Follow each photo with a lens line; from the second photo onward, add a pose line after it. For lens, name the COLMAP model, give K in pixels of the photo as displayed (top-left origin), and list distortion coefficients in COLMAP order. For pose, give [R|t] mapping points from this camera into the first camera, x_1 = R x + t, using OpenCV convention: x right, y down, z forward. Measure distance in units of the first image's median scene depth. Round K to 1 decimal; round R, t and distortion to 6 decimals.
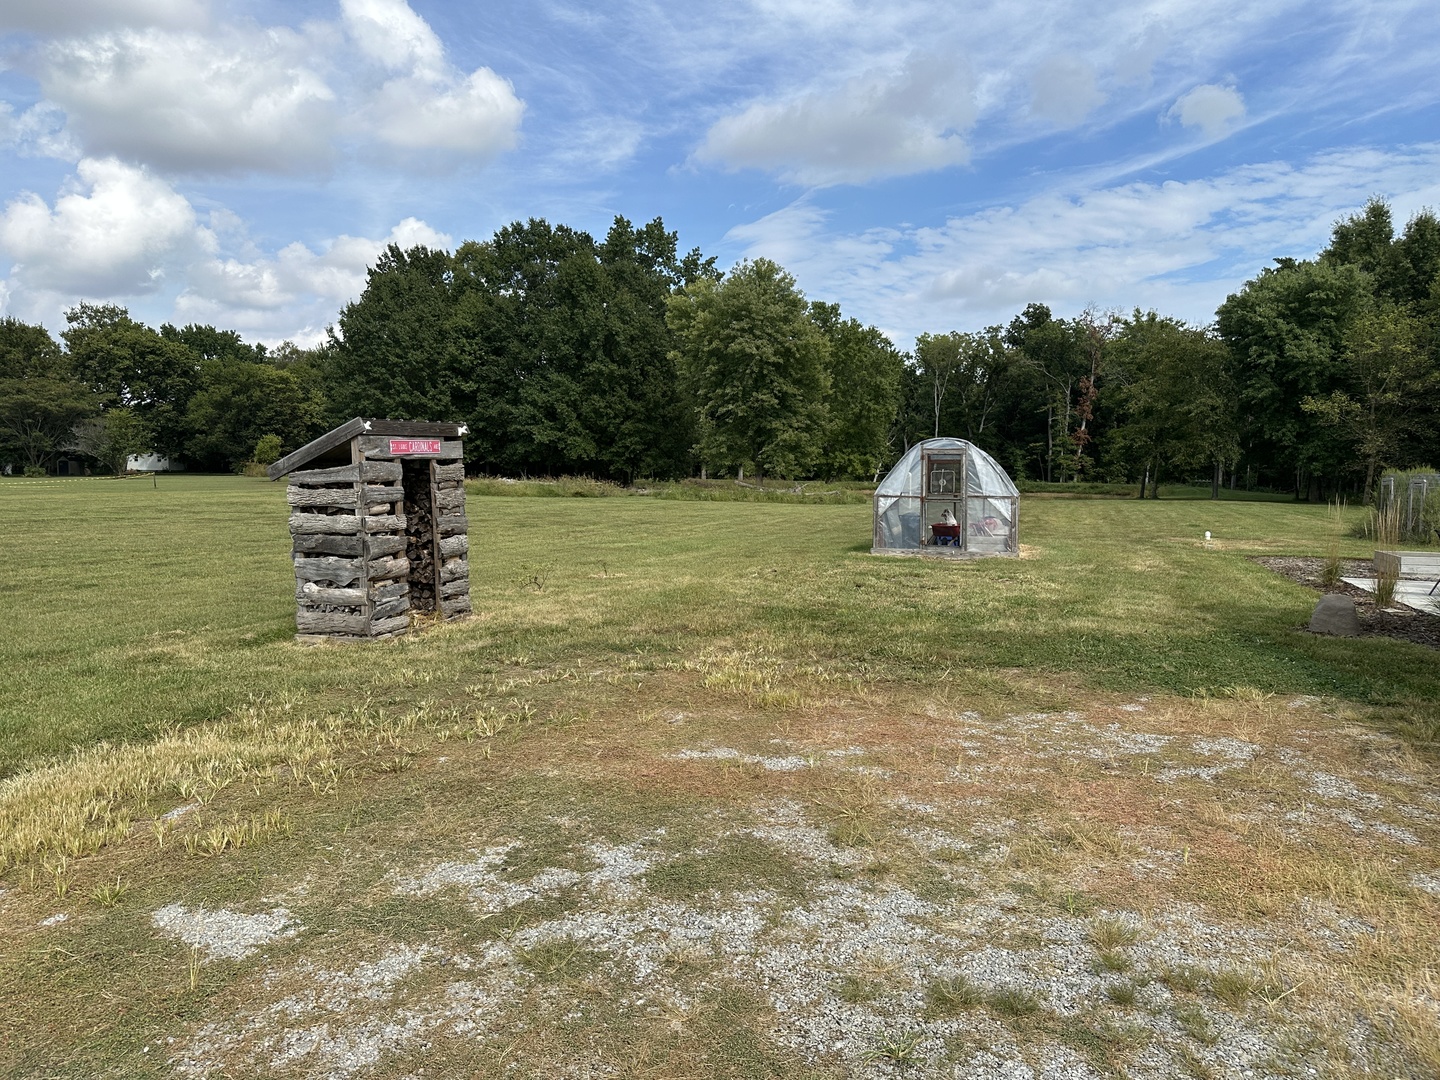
lens RADIAL K [[1016.6, 0, 714.0], [0, 1016.6, 549.6], [0, 0, 1]] dist [0.041887, -0.034946]
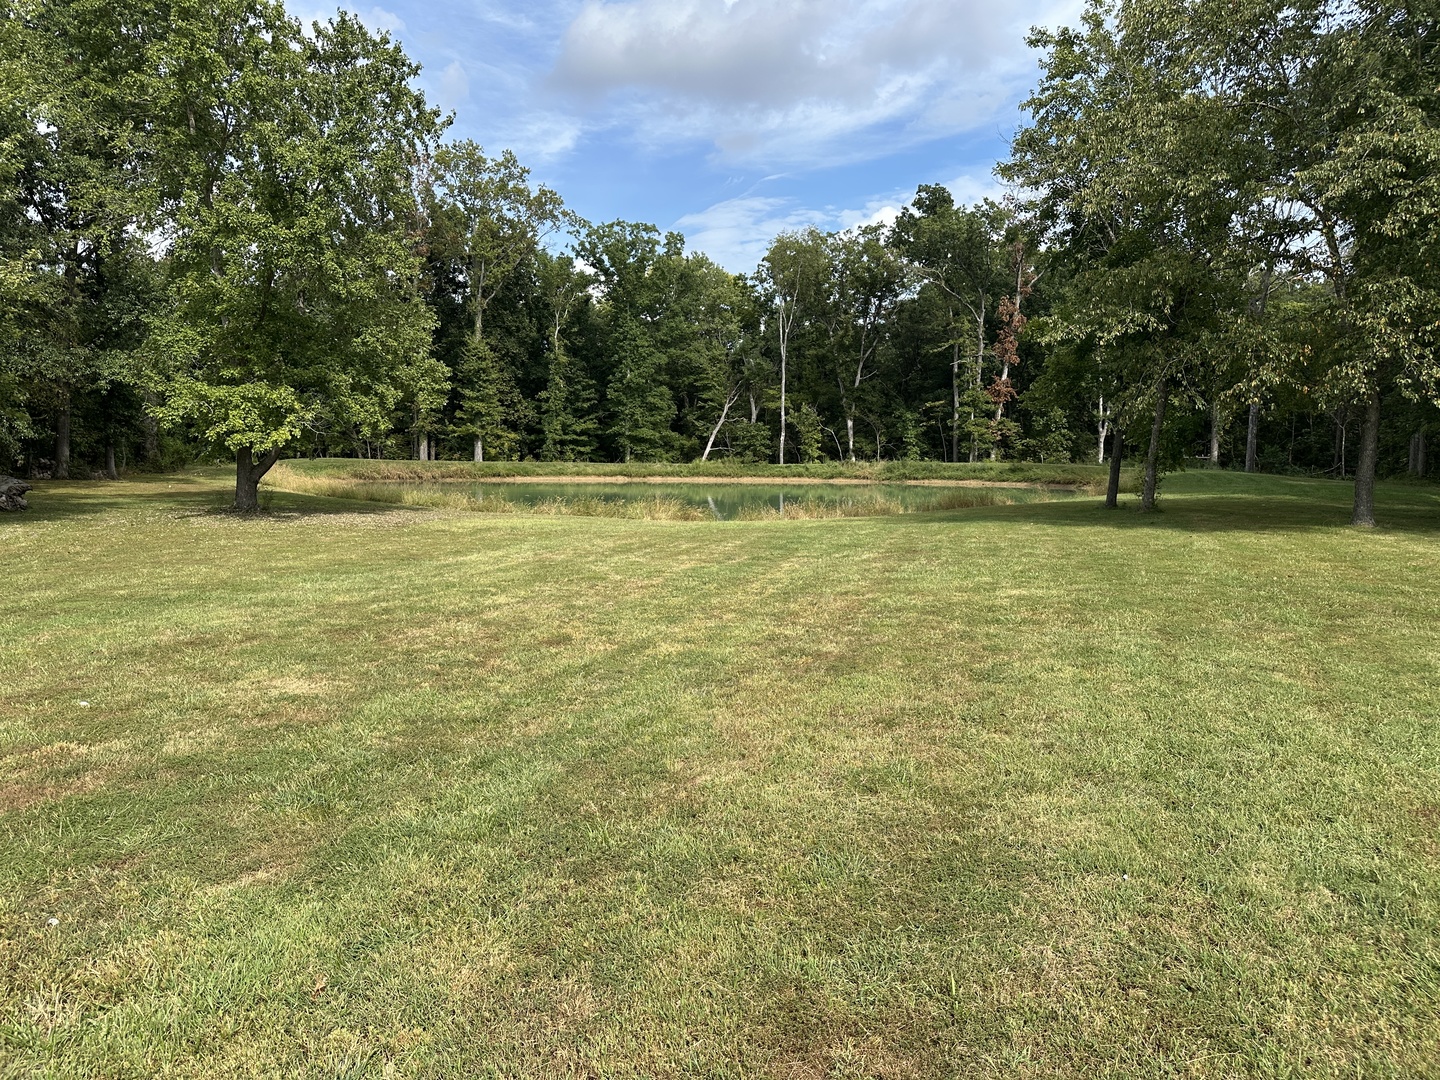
lens RADIAL K [[979.5, 0, 730.0], [0, 979.5, 553.0], [0, 0, 1]] dist [-0.008926, -0.001470]
pose [[0.997223, -0.012212, 0.073460, 0.136704], [0.010619, 0.999701, 0.022042, -0.022327], [-0.073707, -0.021200, 0.997055, 0.380518]]
